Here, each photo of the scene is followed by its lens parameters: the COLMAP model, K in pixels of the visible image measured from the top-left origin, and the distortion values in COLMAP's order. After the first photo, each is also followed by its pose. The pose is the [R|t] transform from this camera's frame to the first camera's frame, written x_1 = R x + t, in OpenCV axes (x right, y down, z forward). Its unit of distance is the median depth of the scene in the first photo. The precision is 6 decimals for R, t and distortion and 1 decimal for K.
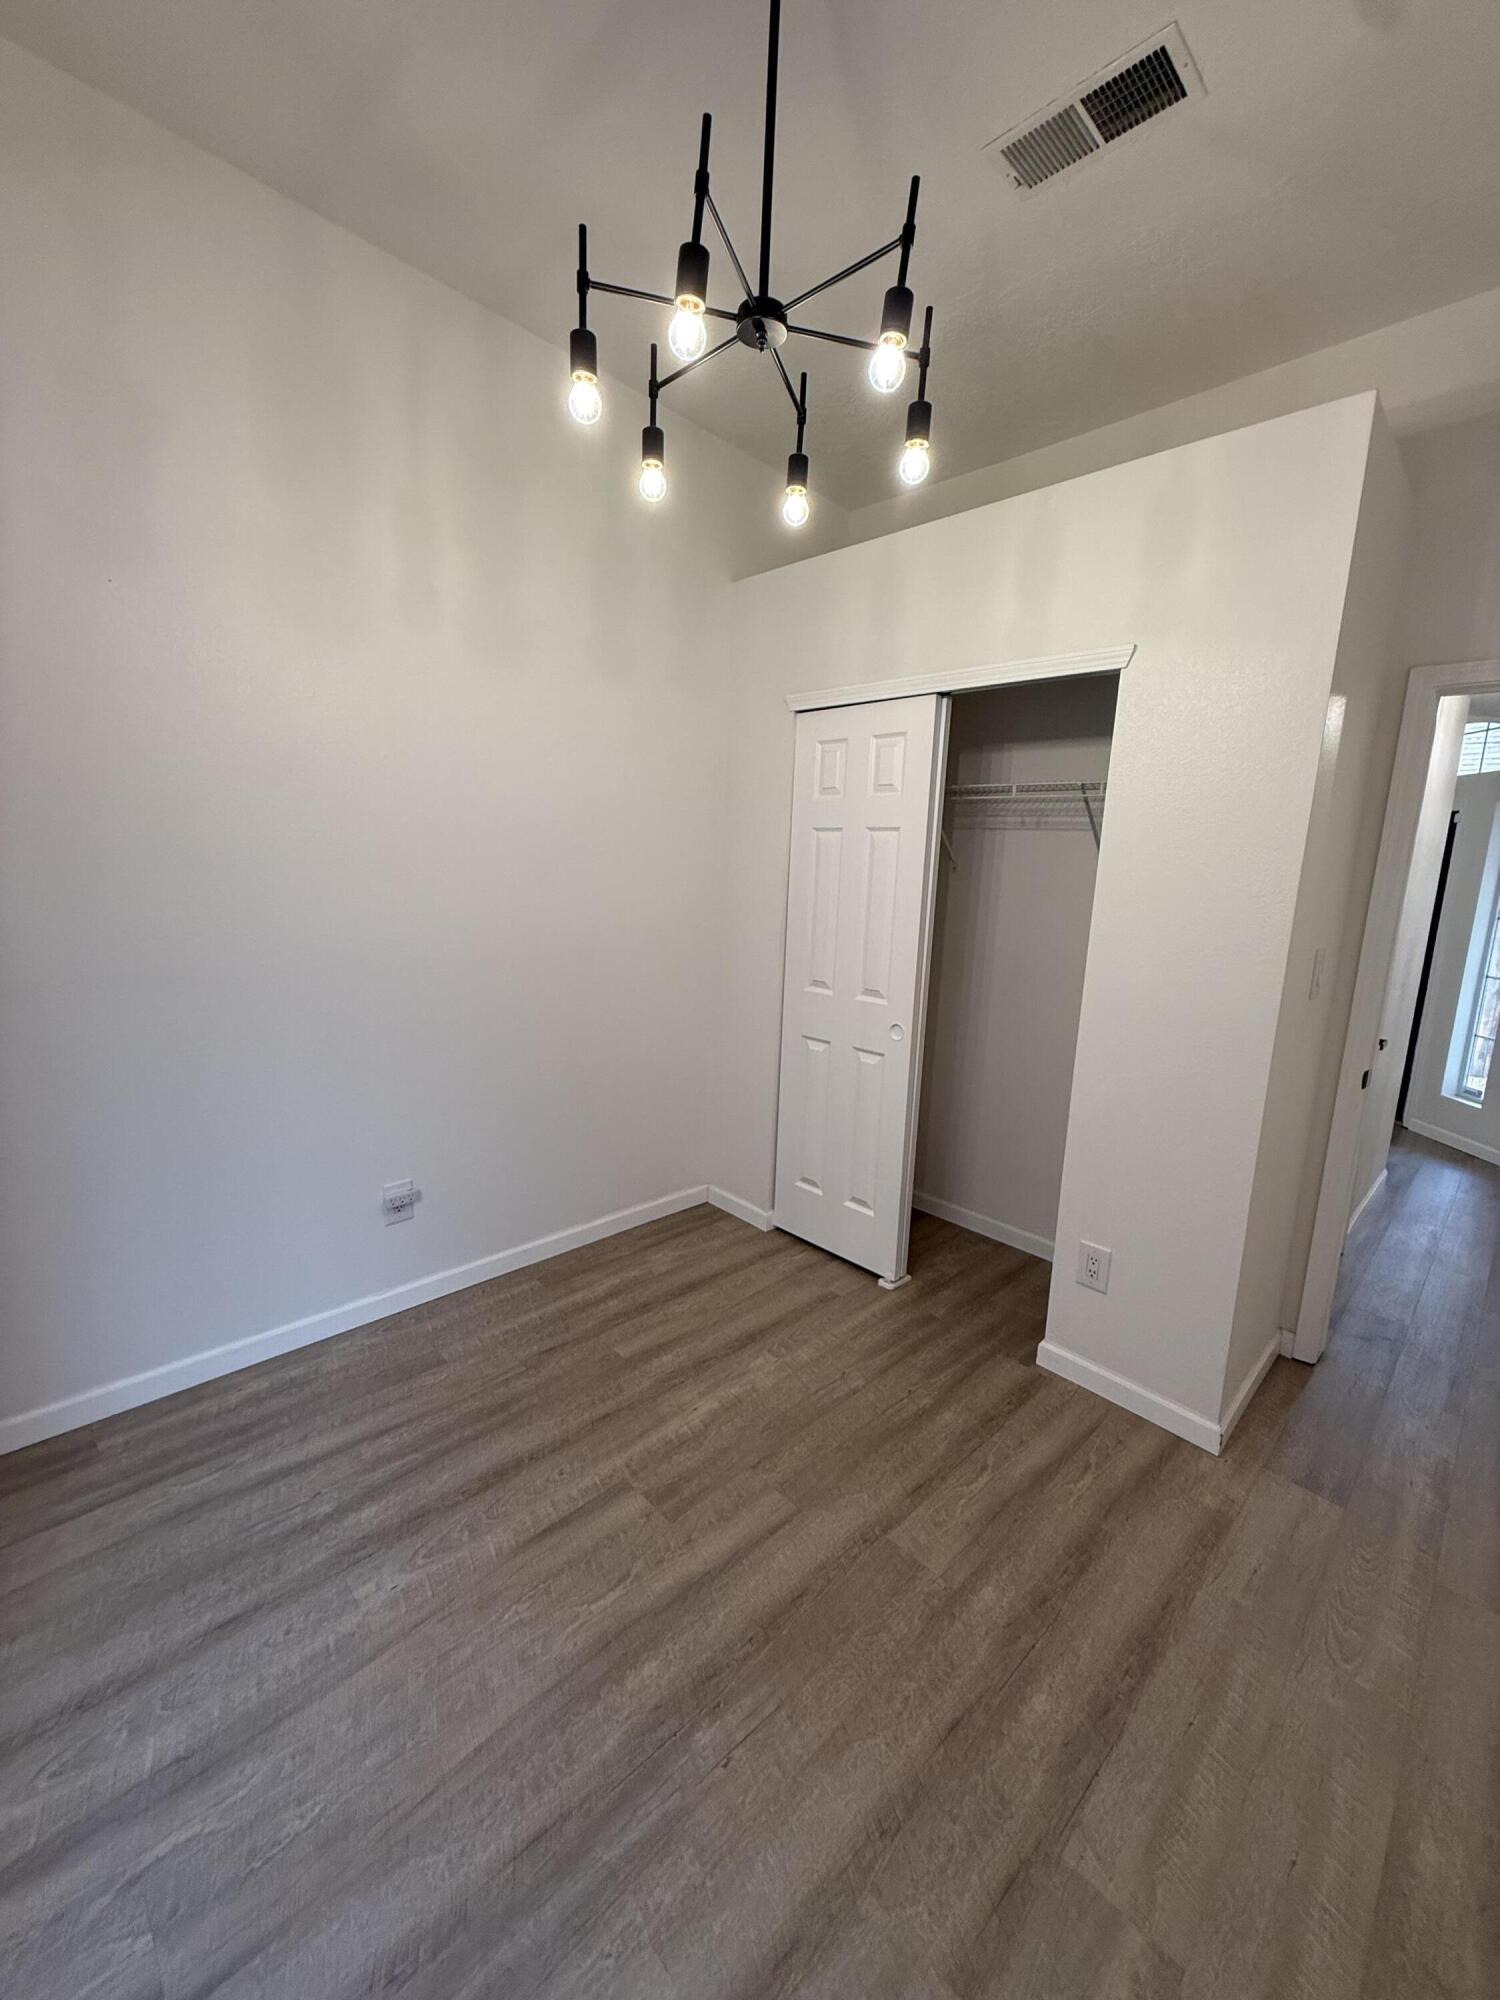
lens RADIAL K [[801.9, 0, 751.8], [0, 801.9, 996.5], [0, 0, 1]] dist [0.001981, -0.000314]
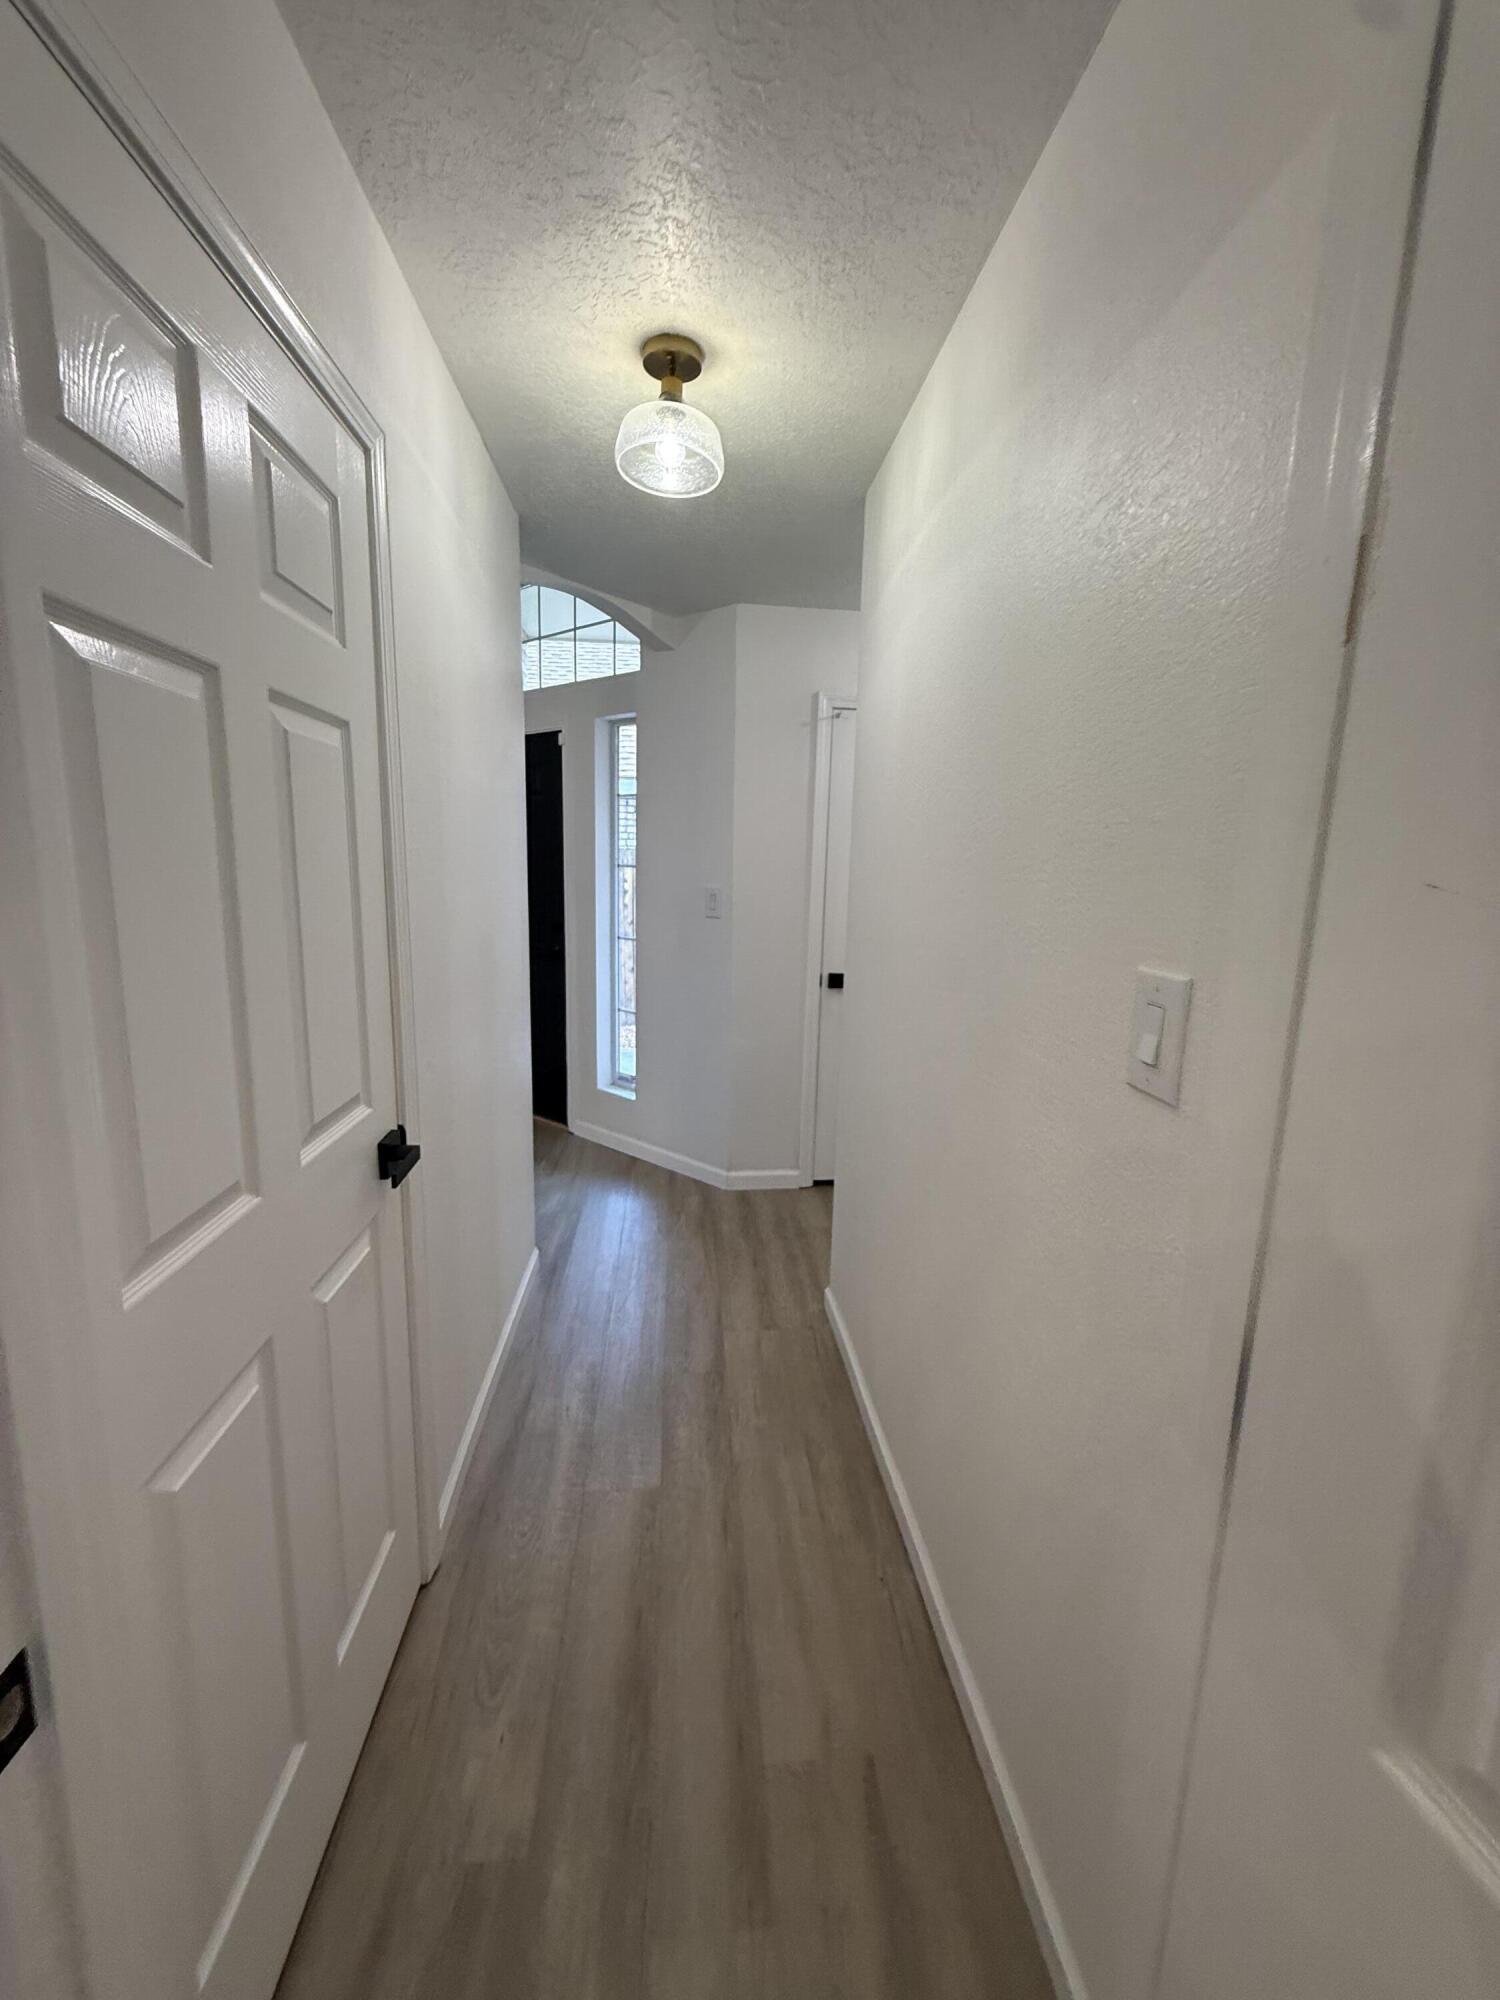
lens RADIAL K [[801.9, 0, 751.8], [0, 801.9, 996.5], [0, 0, 1]] dist [0.001981, -0.000314]
pose [[0.639067, -0.158462, 0.752651, 0.627948], [0.129811, 0.986731, 0.097524, -0.046392], [-0.758118, 0.035378, 0.651158, 0.608013]]
